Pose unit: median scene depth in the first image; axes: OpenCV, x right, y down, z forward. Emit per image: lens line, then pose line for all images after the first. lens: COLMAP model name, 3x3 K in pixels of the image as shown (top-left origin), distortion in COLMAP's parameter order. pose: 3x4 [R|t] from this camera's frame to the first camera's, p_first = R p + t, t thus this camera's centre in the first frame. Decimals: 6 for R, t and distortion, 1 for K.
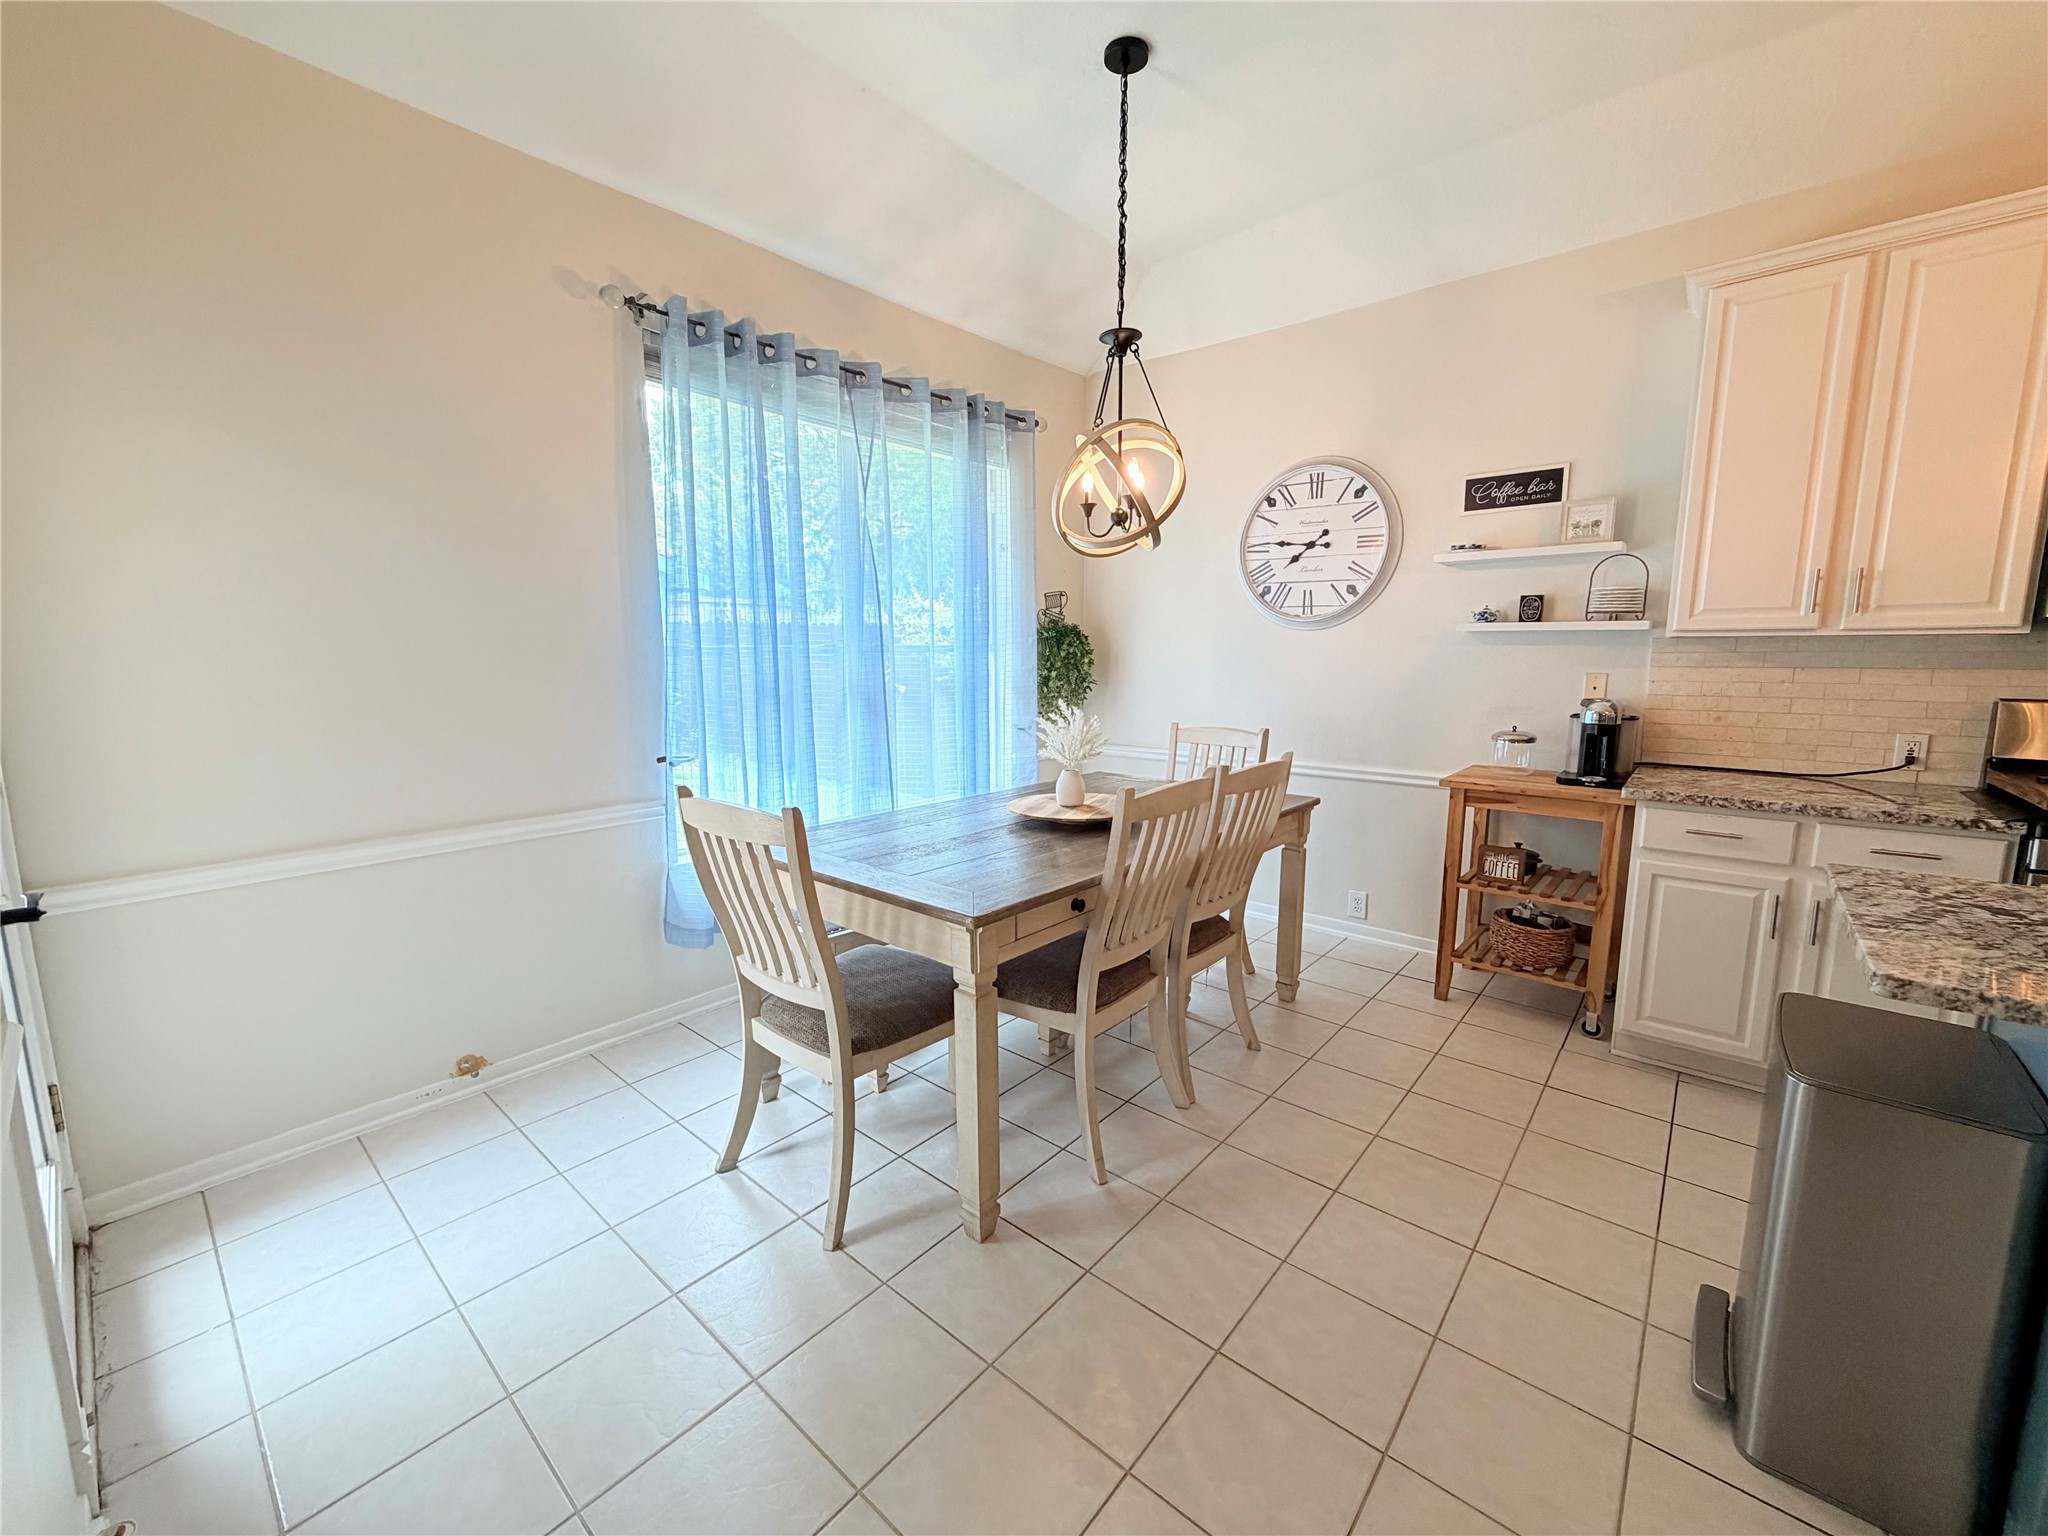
lens RADIAL K [[815.5, 0, 1022.6], [0, 815.5, 765.2], [0, 0, 1]] dist [-0.002379, 0.000812]
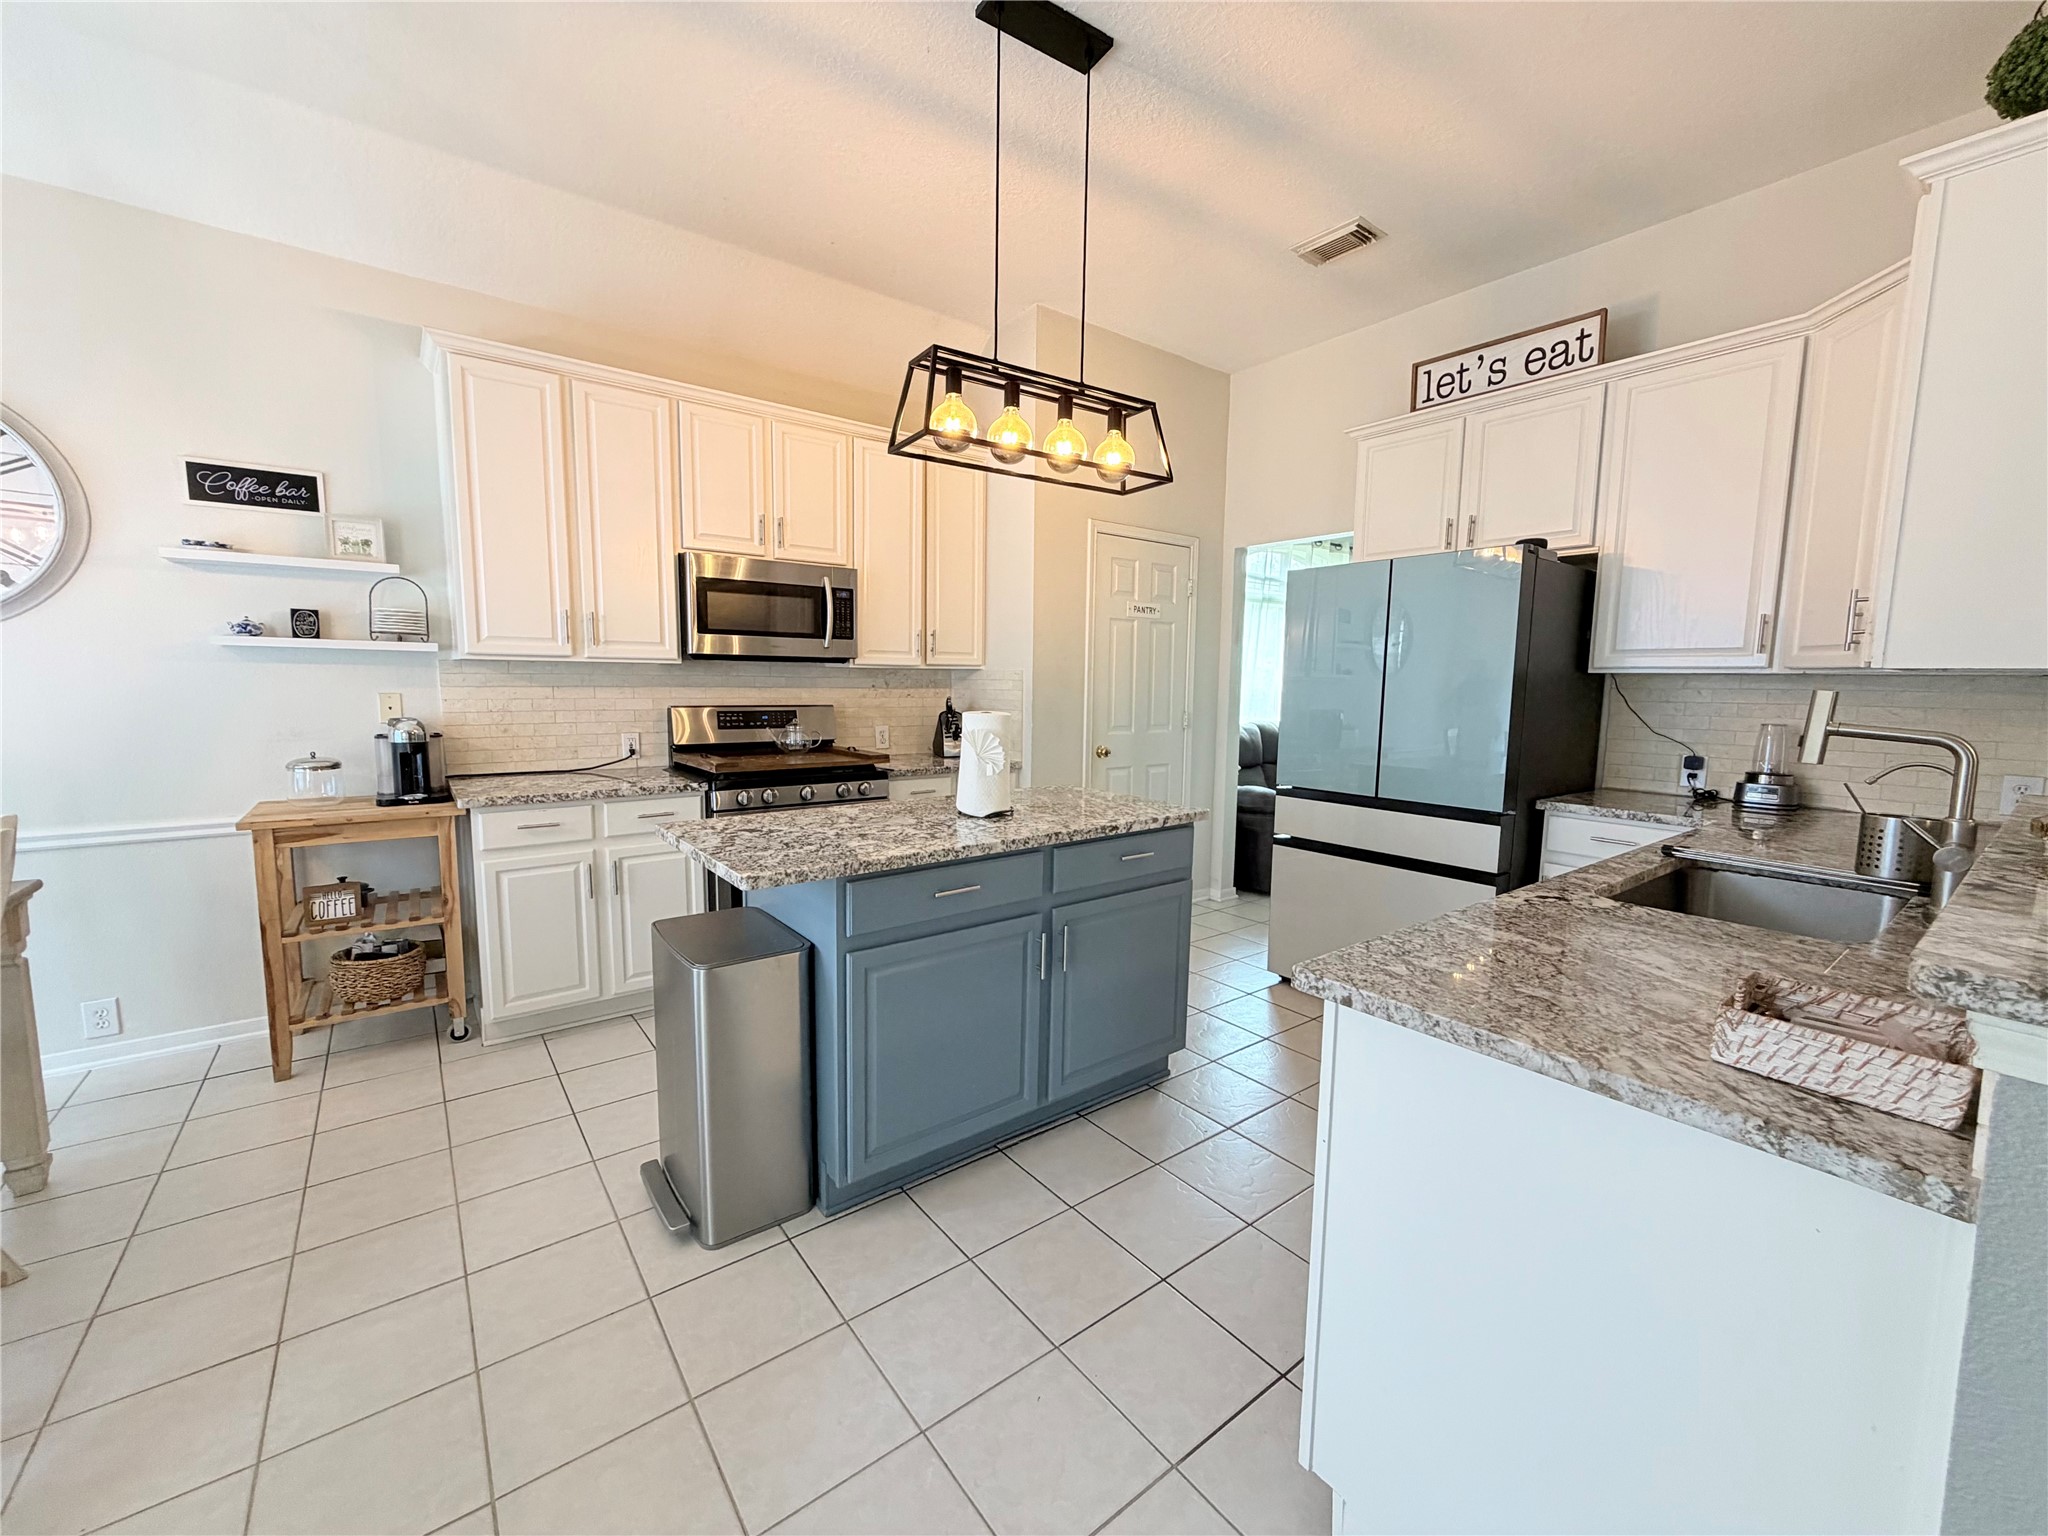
lens RADIAL K [[815.5, 0, 1024.2], [0, 815.5, 763.1], [0, 0, 1]] dist [-0.002379, 0.000812]
pose [[0.196455, -0.096704, 0.975732, -0.136733], [0.123776, 0.989610, 0.073158, -0.004772], [-0.972669, 0.106400, 0.206384, 0.046346]]
